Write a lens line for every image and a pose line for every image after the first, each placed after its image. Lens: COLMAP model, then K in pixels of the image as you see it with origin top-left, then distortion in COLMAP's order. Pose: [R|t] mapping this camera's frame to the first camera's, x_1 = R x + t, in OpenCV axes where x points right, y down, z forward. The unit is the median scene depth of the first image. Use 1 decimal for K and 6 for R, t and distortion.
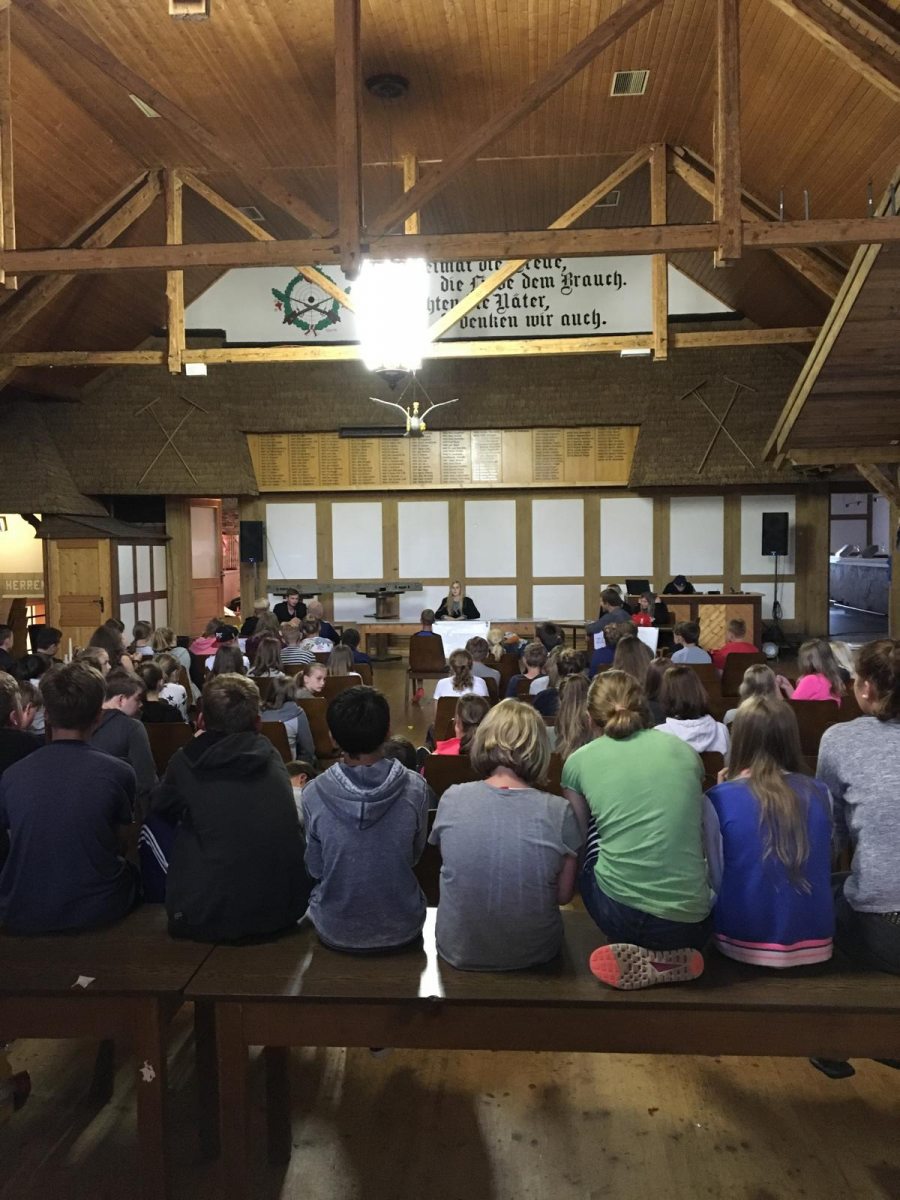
lens RADIAL K [[1014.5, 0, 448.6], [0, 1014.5, 601.3], [0, 0, 1]] dist [0.048098, -0.063247]
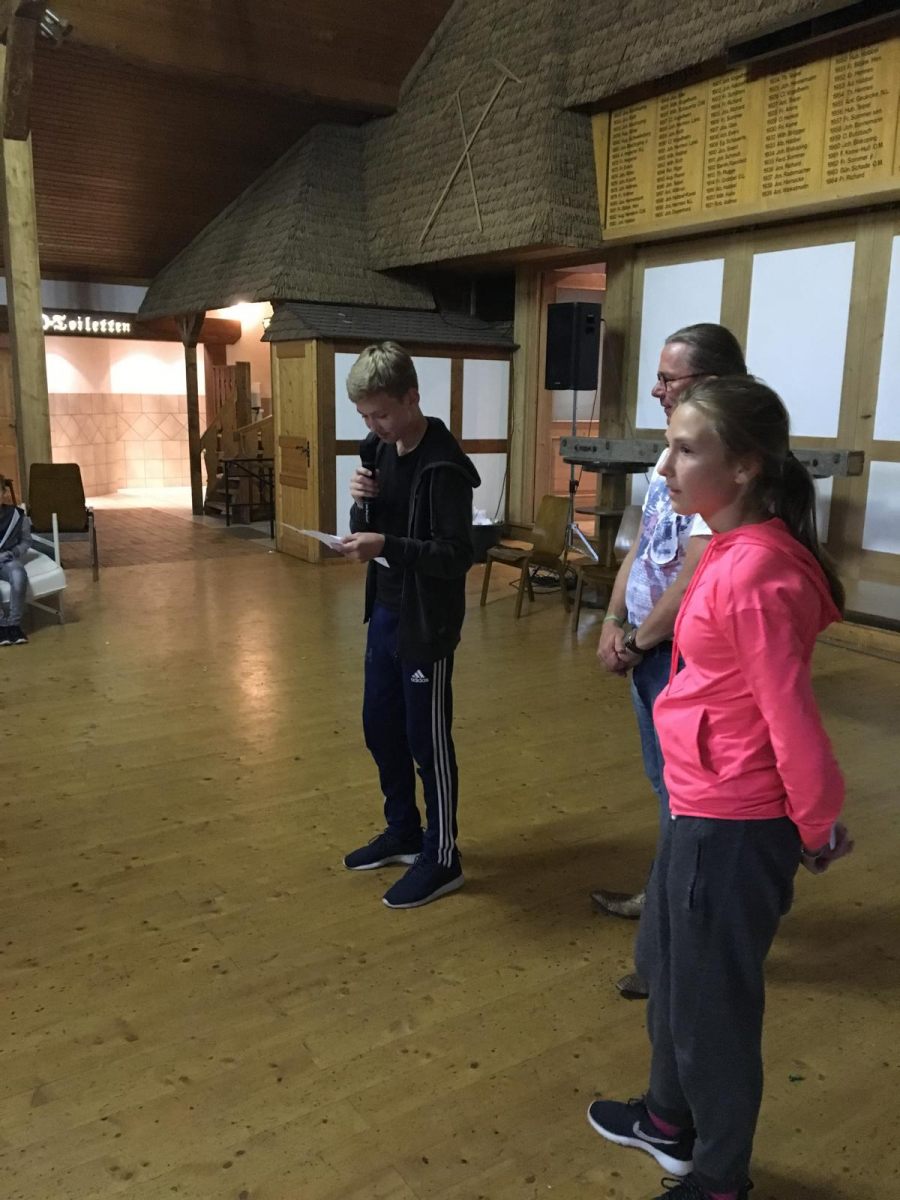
lens RADIAL K [[1014.5, 0, 451.8], [0, 1014.5, 599.0], [0, 0, 1]] dist [0.048098, -0.063247]
pose [[0.600329, 0.178496, -0.779580, 0.176219], [-0.068097, 0.982644, 0.172552, -0.019905], [0.796849, -0.050501, 0.602064, 0.643976]]
